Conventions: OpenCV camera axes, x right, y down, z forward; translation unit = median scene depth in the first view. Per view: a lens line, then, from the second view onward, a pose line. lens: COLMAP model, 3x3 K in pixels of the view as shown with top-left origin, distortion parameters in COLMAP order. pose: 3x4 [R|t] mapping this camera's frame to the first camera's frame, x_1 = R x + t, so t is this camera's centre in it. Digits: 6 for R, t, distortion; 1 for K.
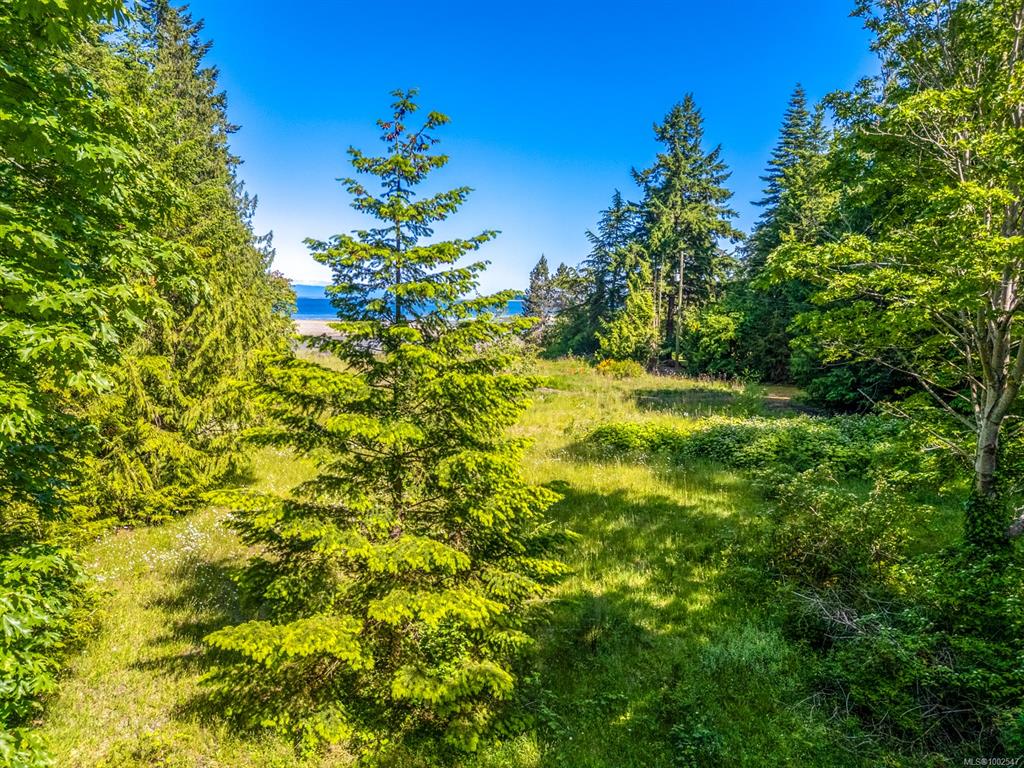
lens RADIAL K [[751.4, 0, 510.9], [0, 751.4, 391.9], [0, 0, 1]] dist [0.029520, -0.015427]
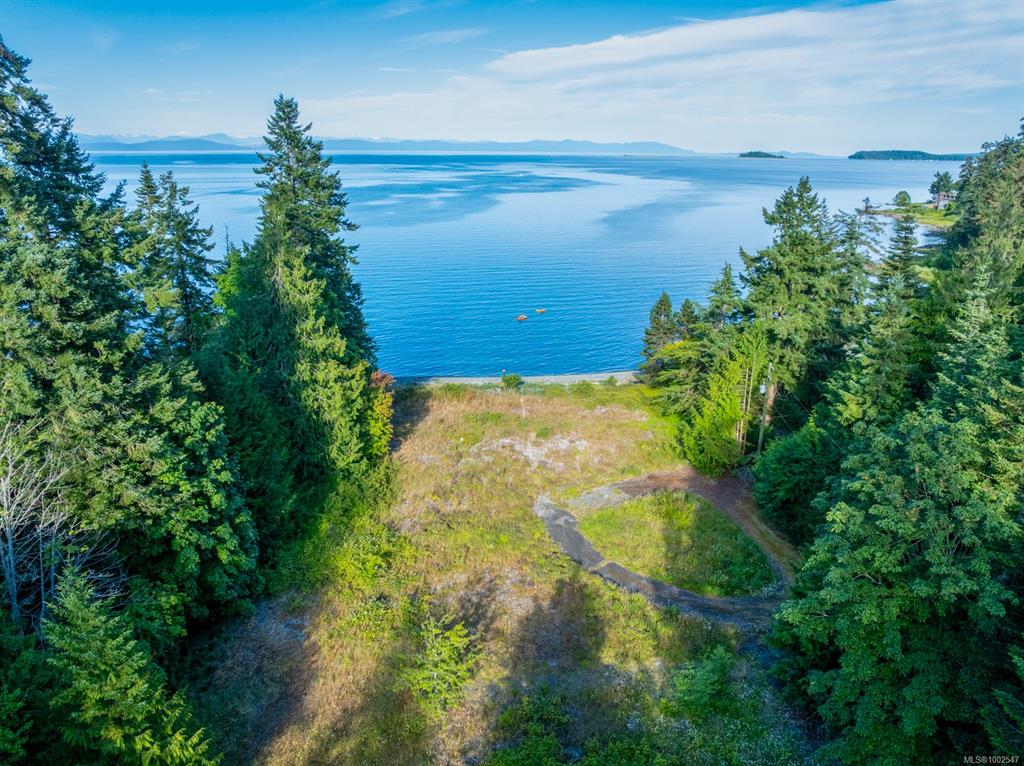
lens RADIAL K [[719.9, 0, 515.2], [0, 719.9, 375.4], [0, 0, 1]] dist [-0.059673, 0.029785]
pose [[0.954364, 0.087188, -0.285635, 0.175748], [-0.033998, 0.981936, 0.186133, -0.325520], [0.296704, -0.167927, 0.940089, 0.036136]]
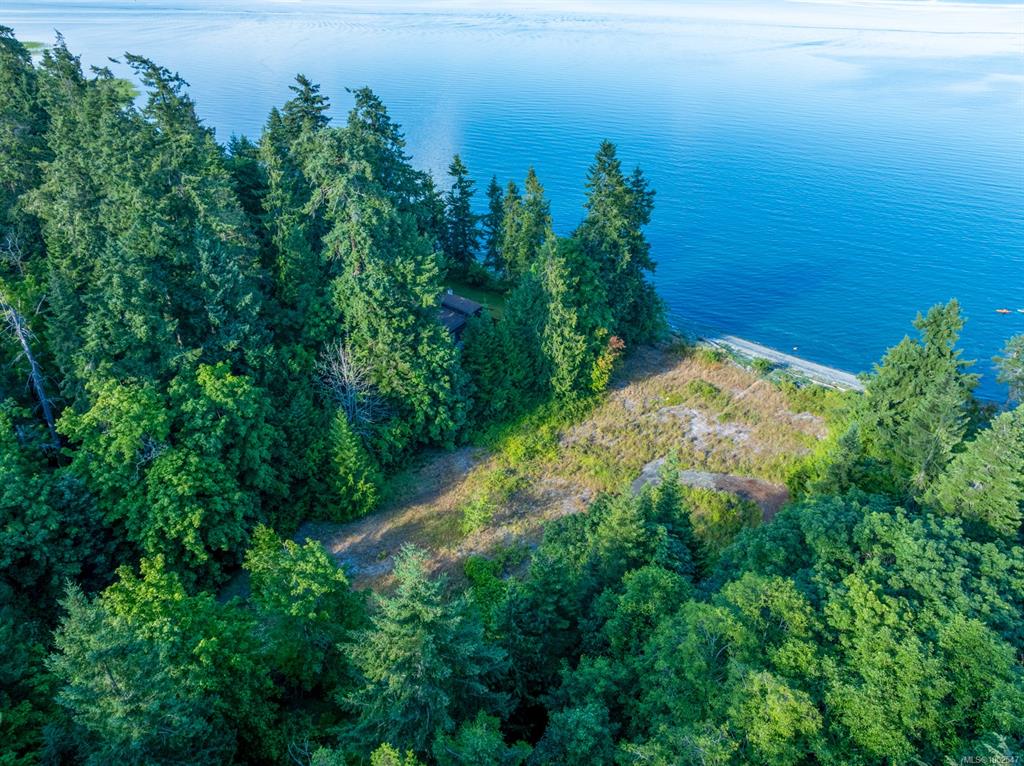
lens RADIAL K [[719.9, 0, 516.7], [0, 719.9, 381.3], [0, 0, 1]] dist [-0.059673, 0.029785]
pose [[0.463381, 0.448564, -0.764244, 0.782349], [-0.108815, 0.884698, 0.453286, -0.704755], [0.879453, -0.126883, 0.458763, 0.044410]]
